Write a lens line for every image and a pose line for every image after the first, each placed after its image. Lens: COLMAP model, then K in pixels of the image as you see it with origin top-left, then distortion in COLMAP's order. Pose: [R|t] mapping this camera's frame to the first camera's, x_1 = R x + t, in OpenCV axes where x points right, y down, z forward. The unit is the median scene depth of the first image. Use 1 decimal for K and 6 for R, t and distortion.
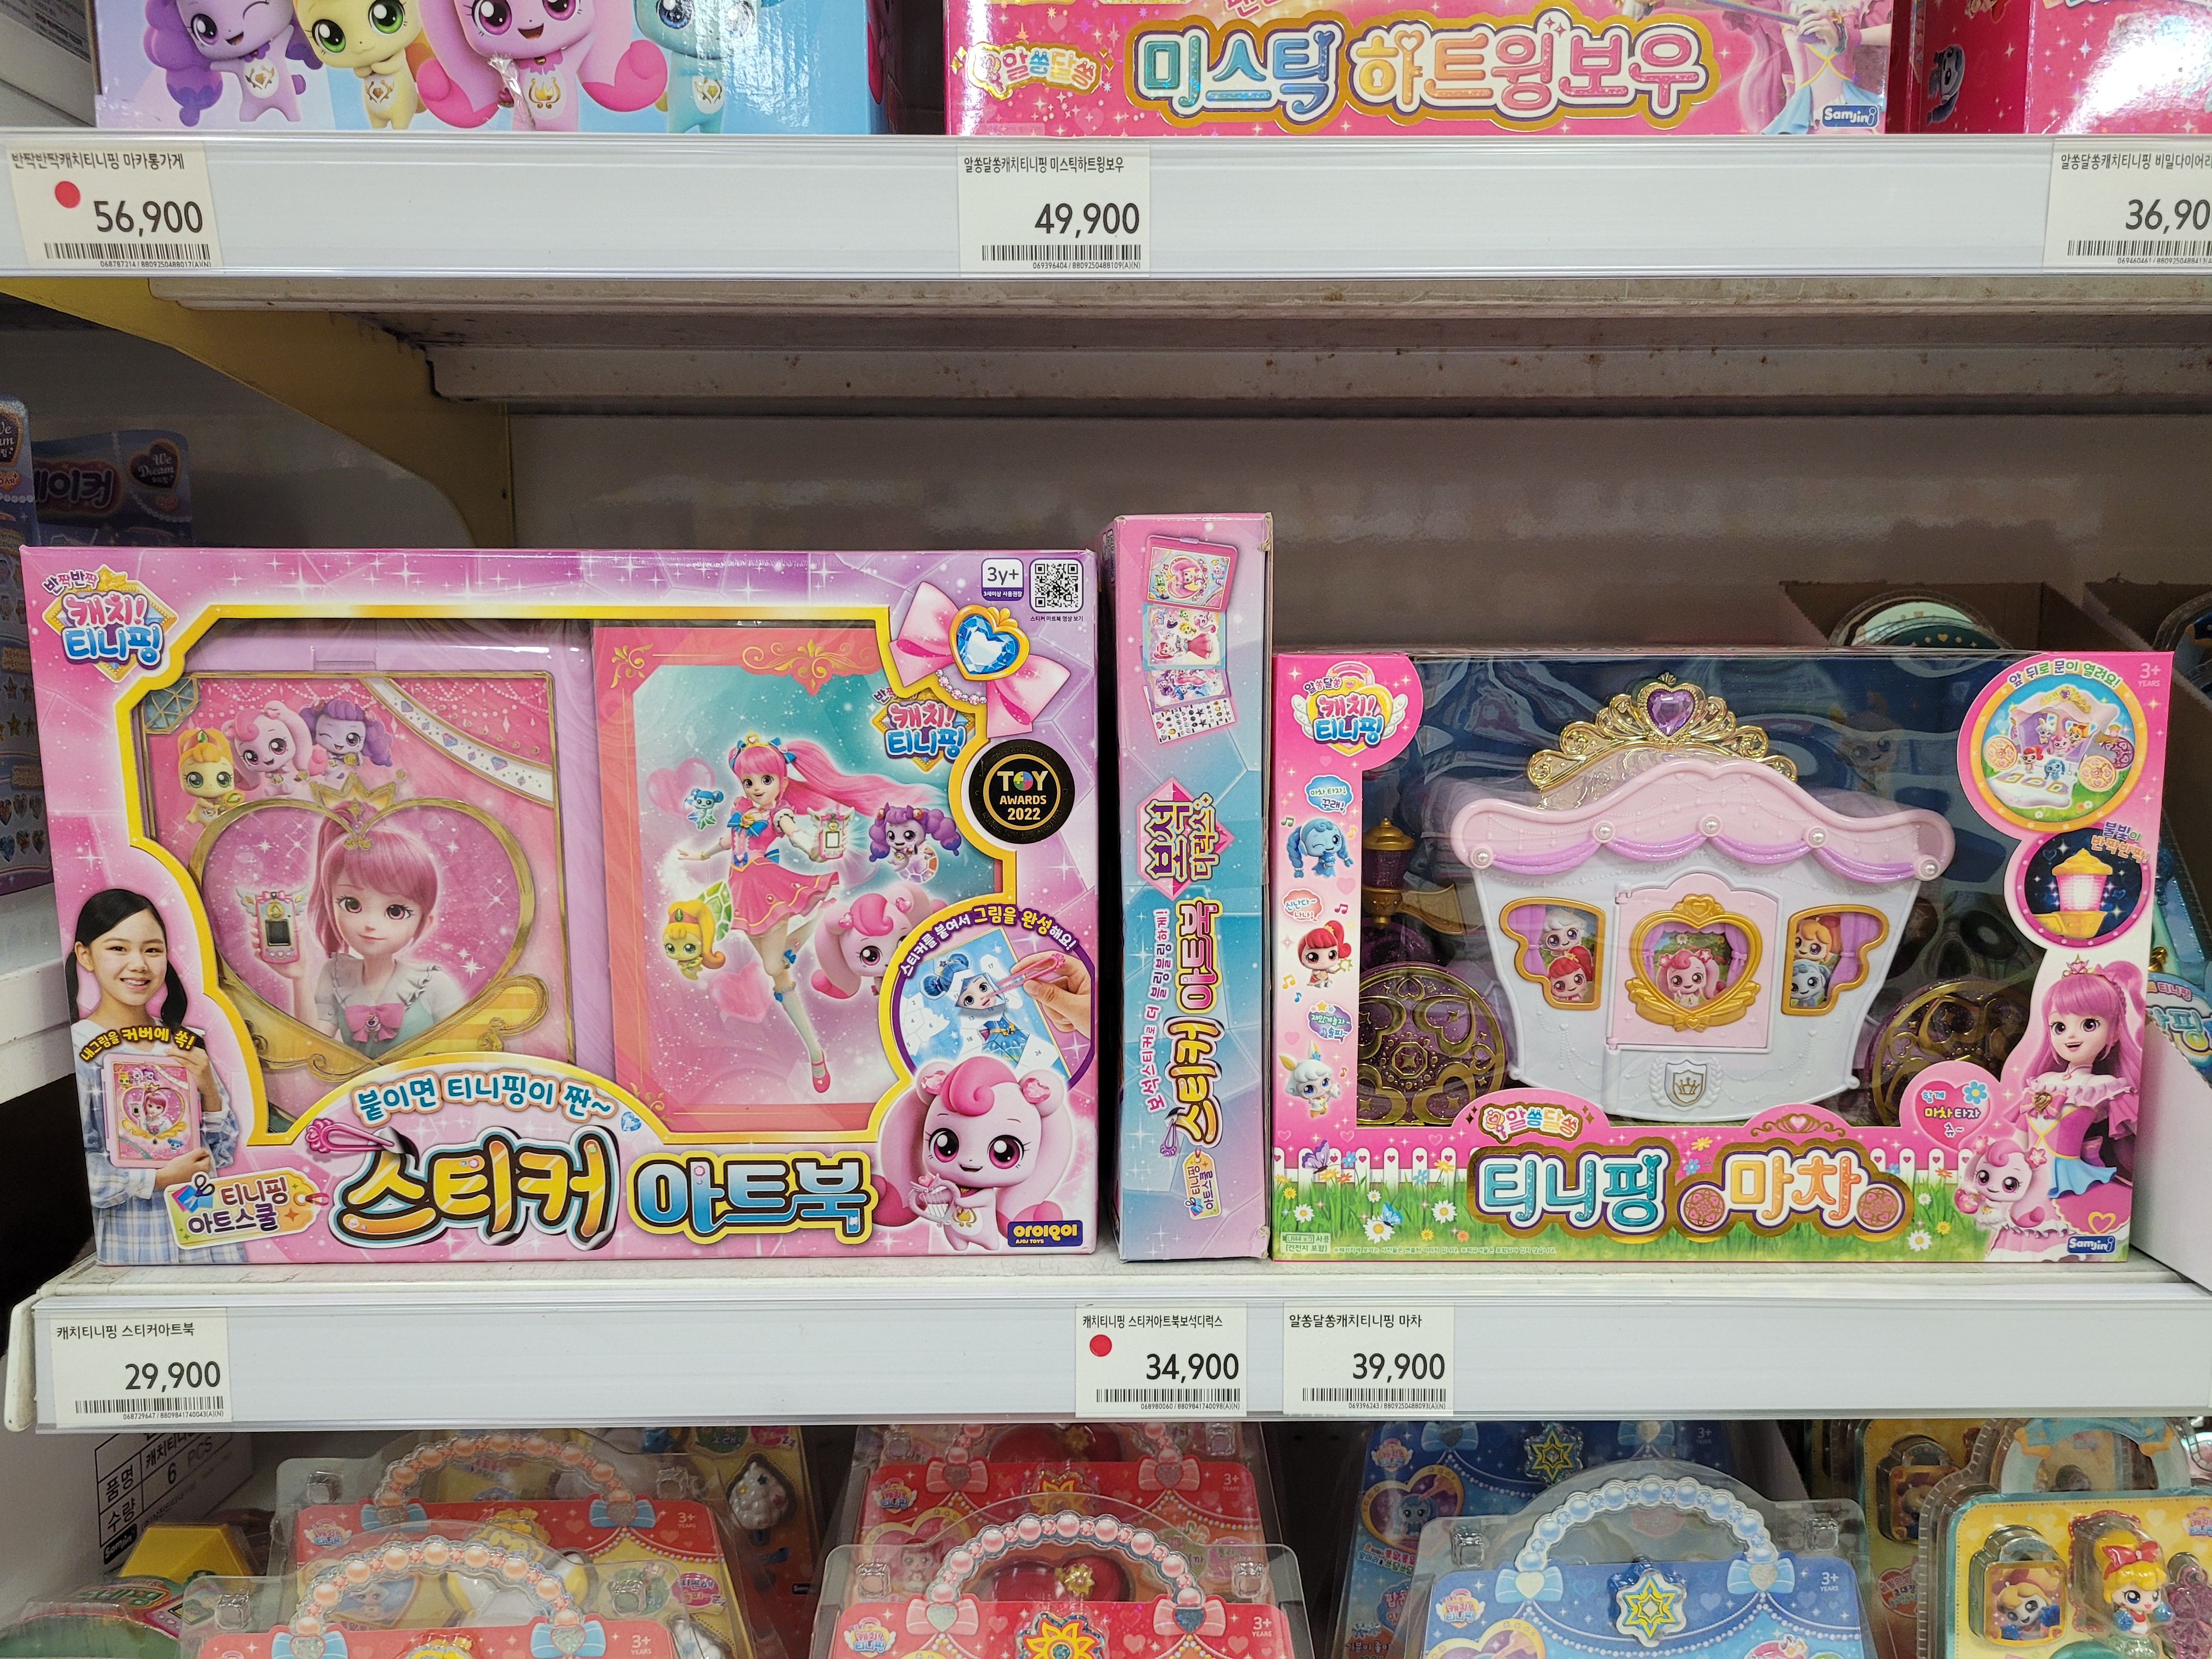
lens RADIAL K [[1684.0, 0, 1106.0], [0, 1684.0, 829.5], [0, 0, 1]] dist [0.041280, -0.034700]
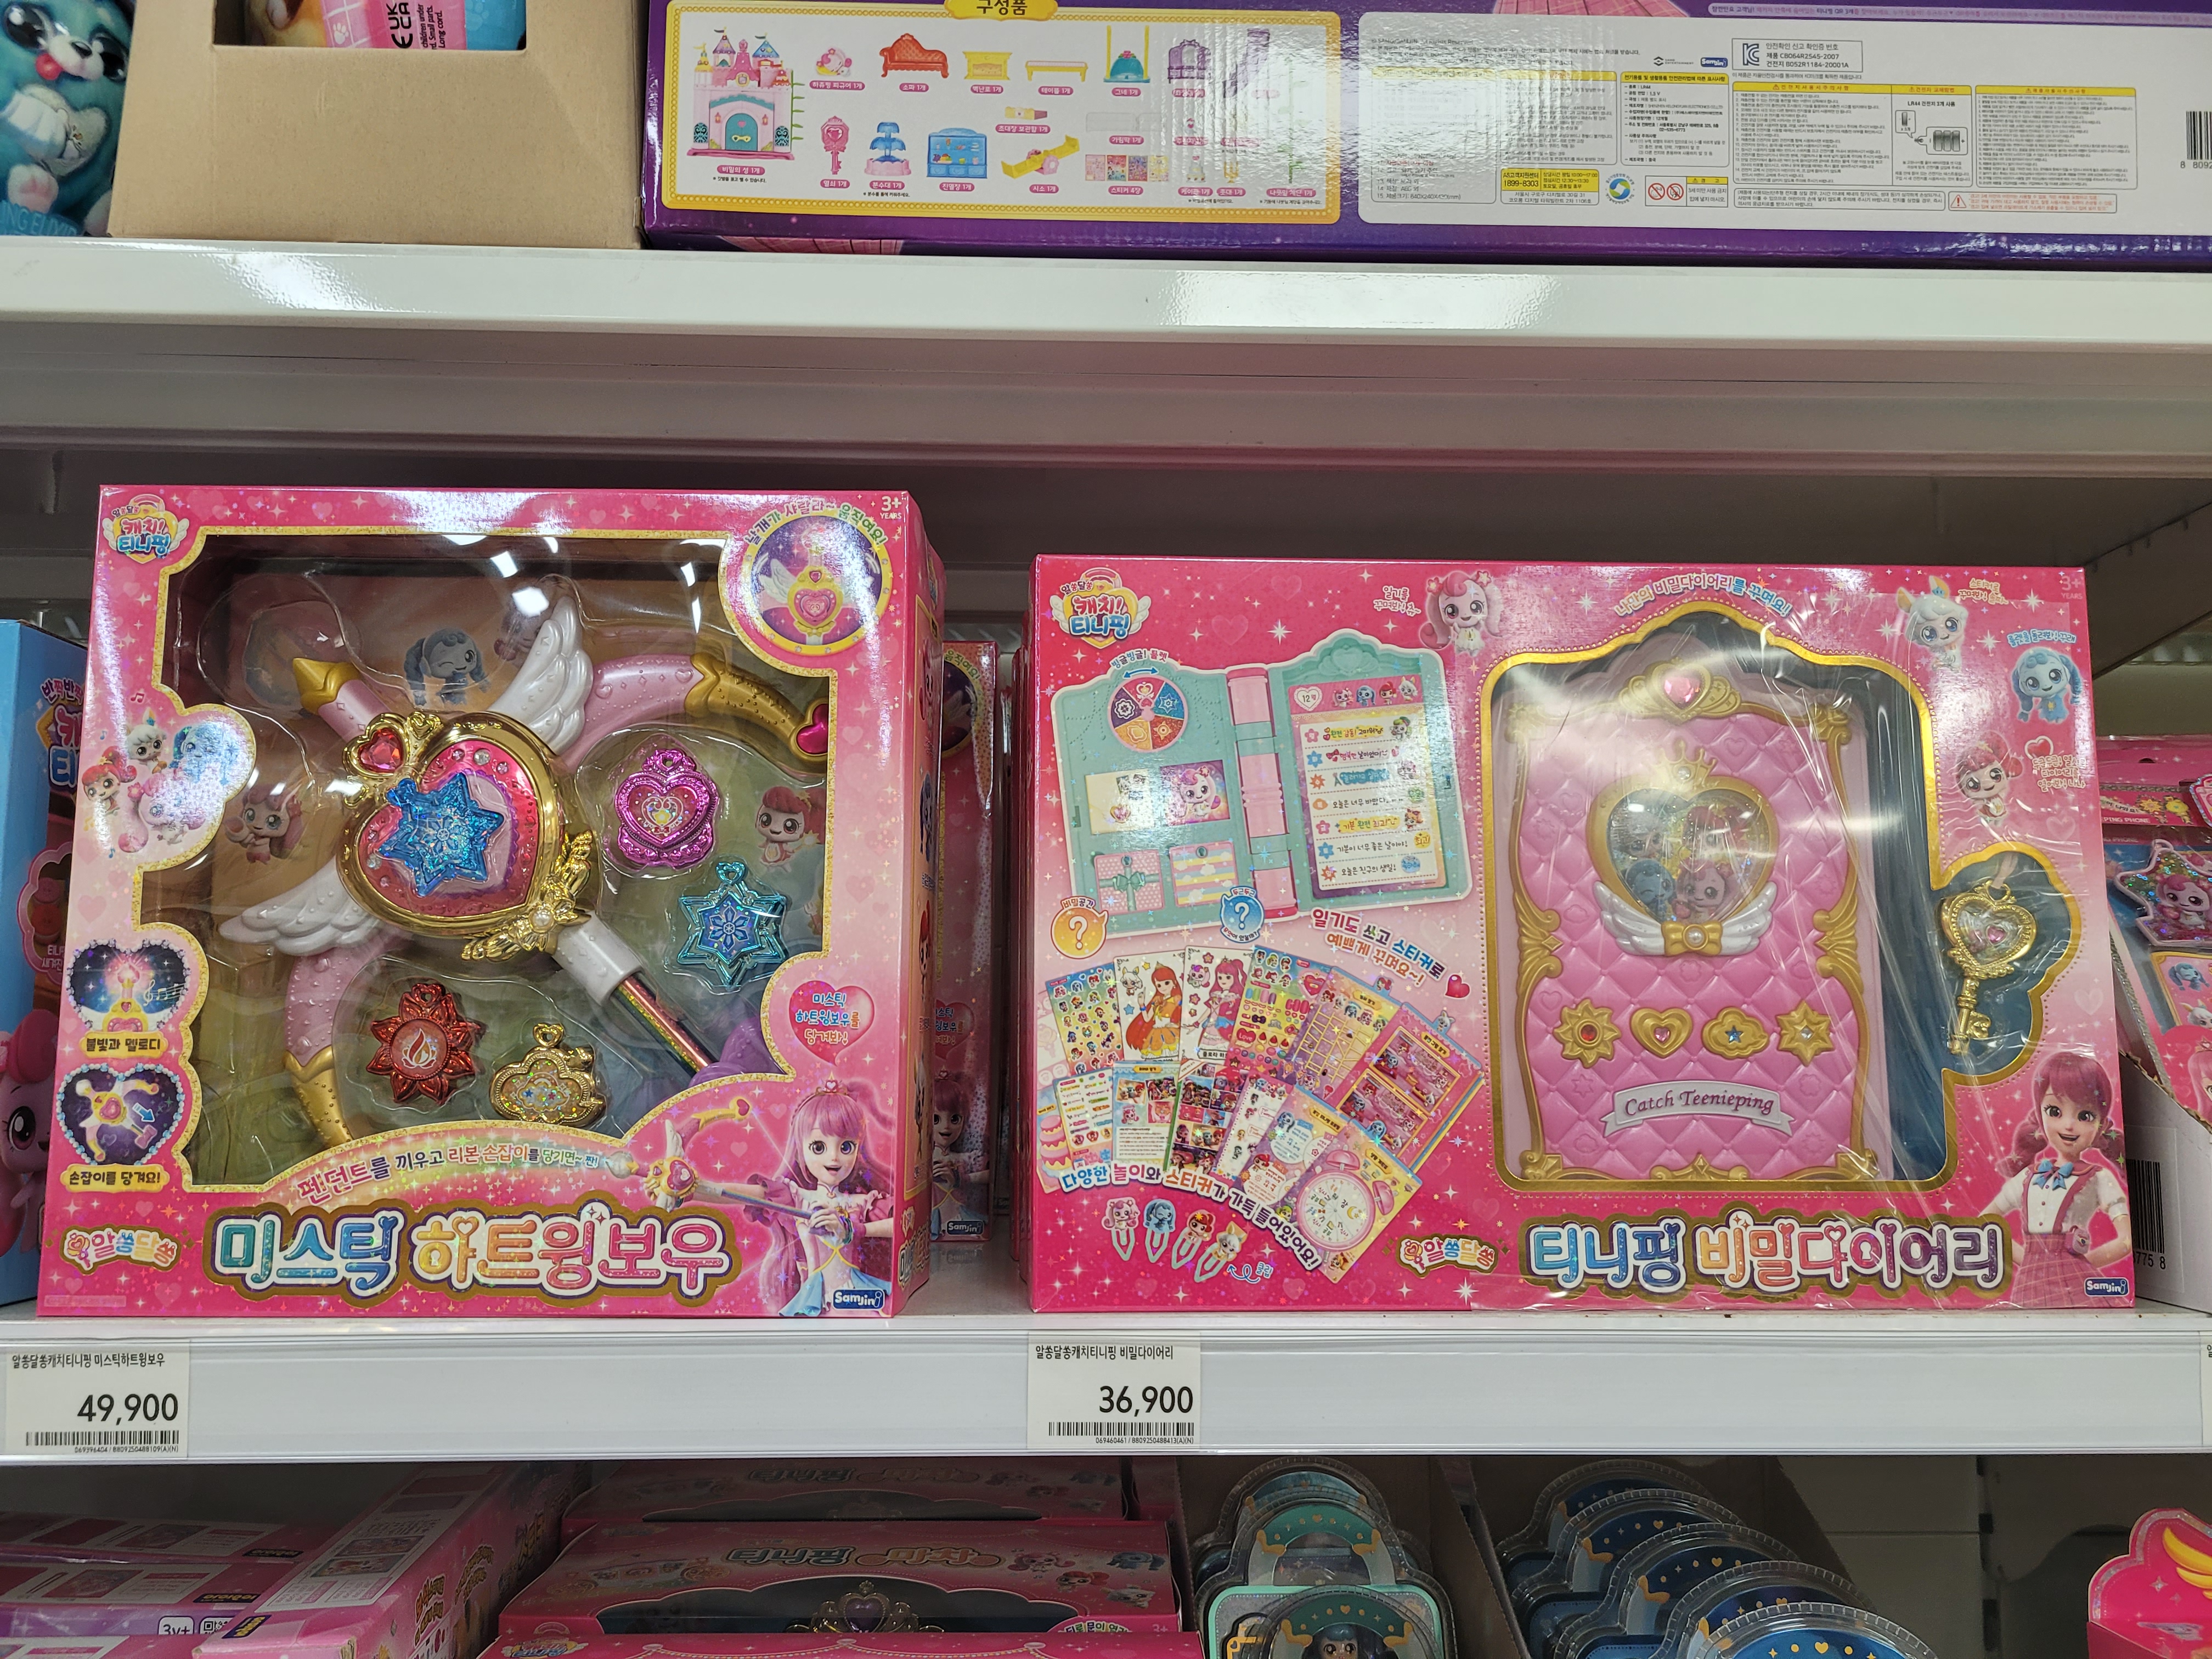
lens RADIAL K [[1684.0, 0, 1106.0], [0, 1684.0, 829.5], [0, 0, 1]] dist [0.041280, -0.034700]
pose [[0.999761, 0.008827, 0.019998, 0.573550], [-0.003606, 0.968911, -0.247383, -0.443617], [-0.021560, 0.247252, 0.968711, -0.146553]]
